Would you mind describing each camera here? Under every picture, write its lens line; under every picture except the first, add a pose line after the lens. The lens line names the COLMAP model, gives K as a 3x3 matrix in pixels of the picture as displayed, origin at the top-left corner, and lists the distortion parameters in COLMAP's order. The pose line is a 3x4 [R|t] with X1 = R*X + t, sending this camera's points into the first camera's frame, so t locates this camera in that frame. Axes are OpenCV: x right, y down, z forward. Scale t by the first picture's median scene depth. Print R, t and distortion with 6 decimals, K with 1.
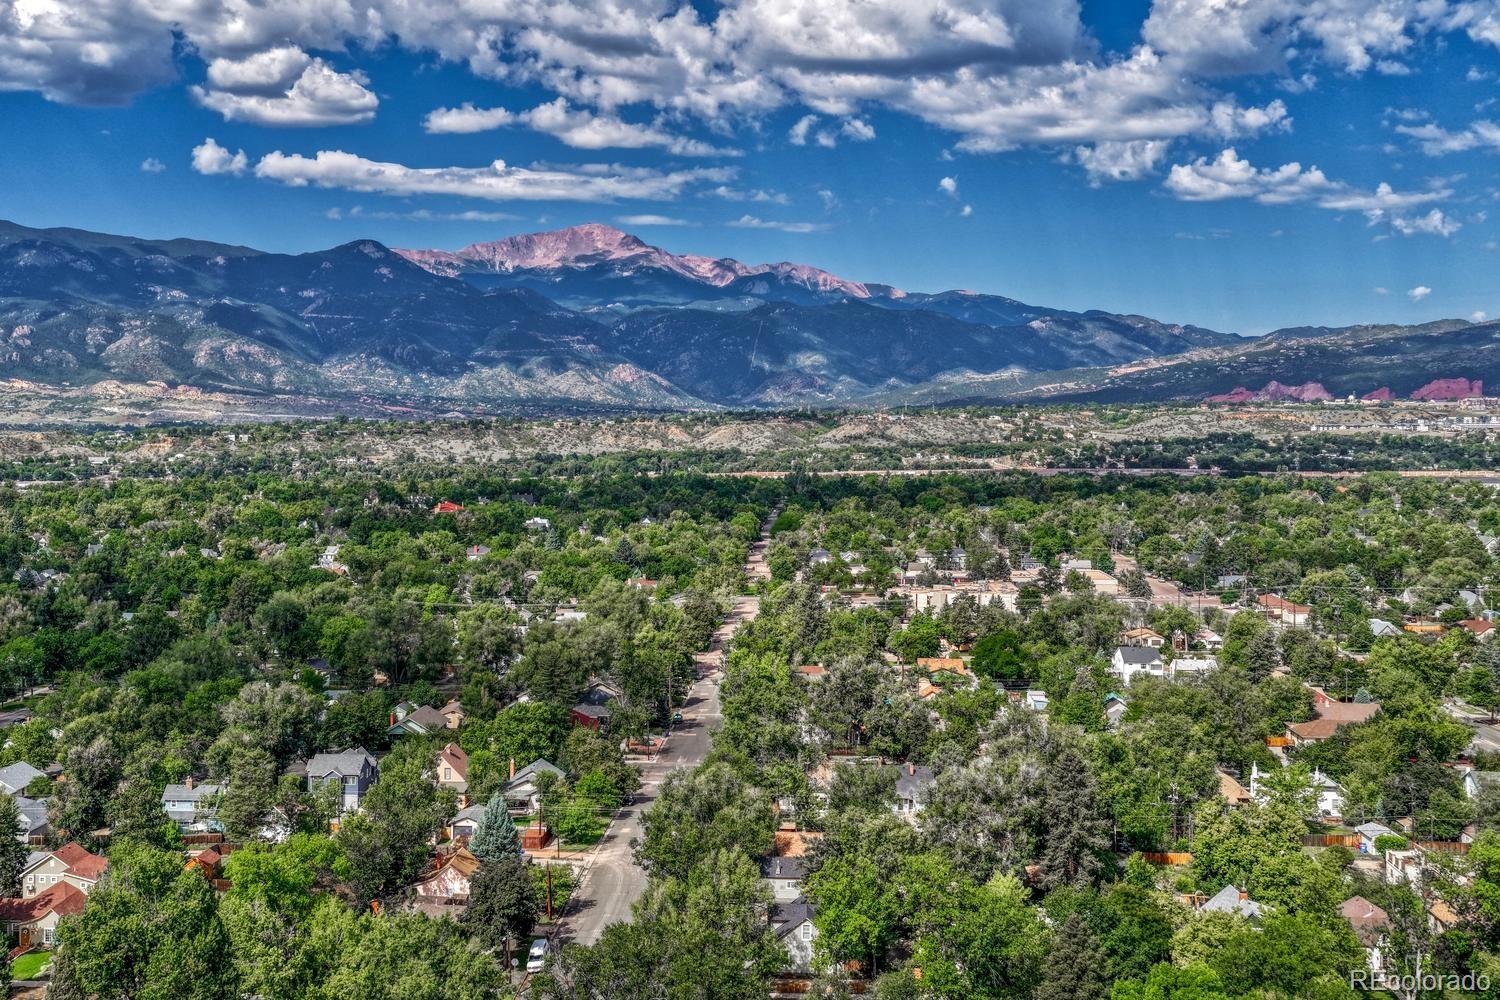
lens RADIAL K [[1382.4, 0, 687.3], [0, 1382.4, 413.9], [0, 0, 1]] dist [0.016989, 0.005701]
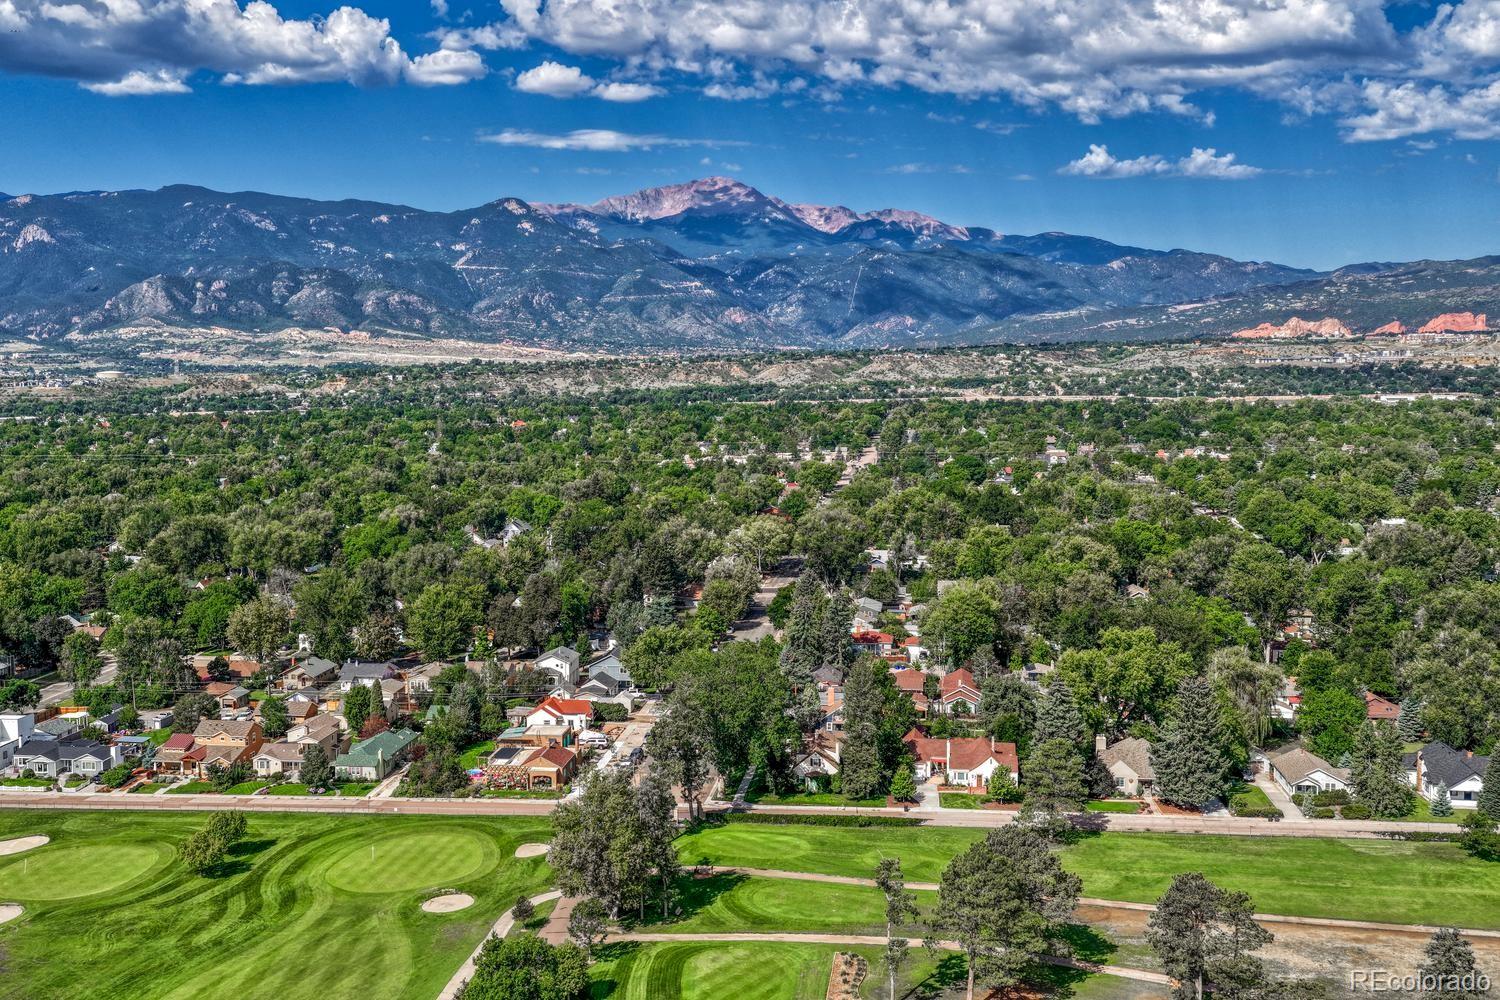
lens RADIAL K [[1382.2, 0, 750.4], [0, 1382.2, 426.3], [0, 0, 1]] dist [0.042013, -0.030458]
pose [[0.997328, -0.005066, -0.072884, 0.115935], [0.009326, 0.998260, 0.058230, -0.010657], [0.072463, -0.058755, 0.995639, -0.310242]]
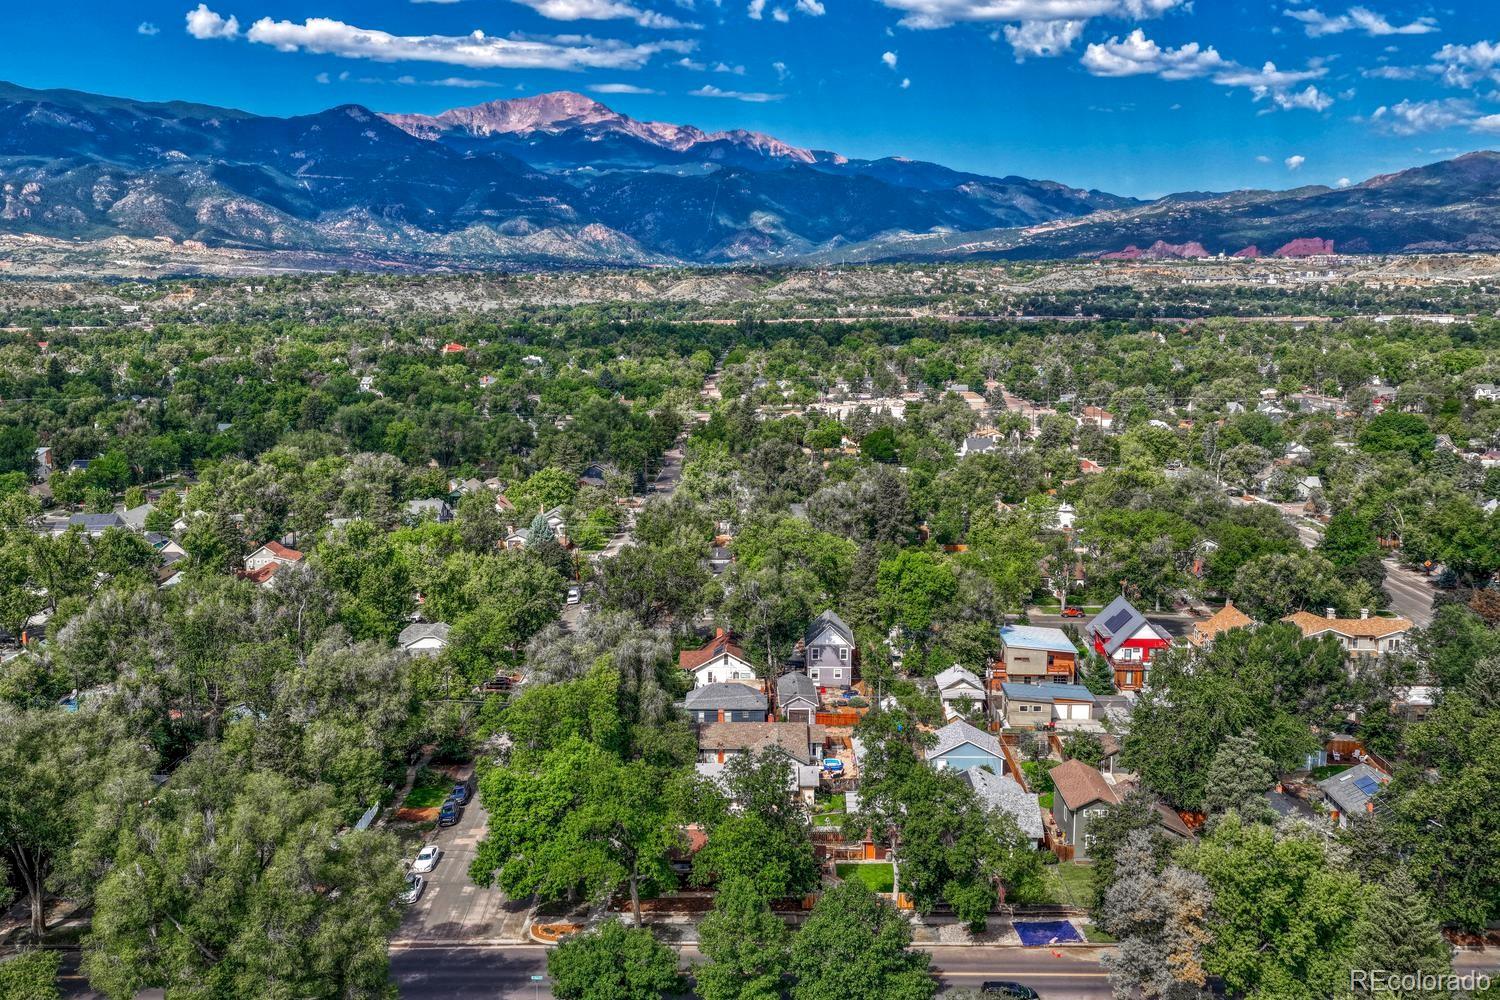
lens RADIAL K [[1264.0, 0, 700.2], [0, 1264.0, 430.8], [0, 0, 1]] dist [0.062748, -0.039768]
pose [[0.999283, -0.003131, 0.037735, -0.001228], [-0.001676, 0.991941, 0.126690, -0.000282], [-0.037828, -0.126663, 0.991224, -0.058071]]
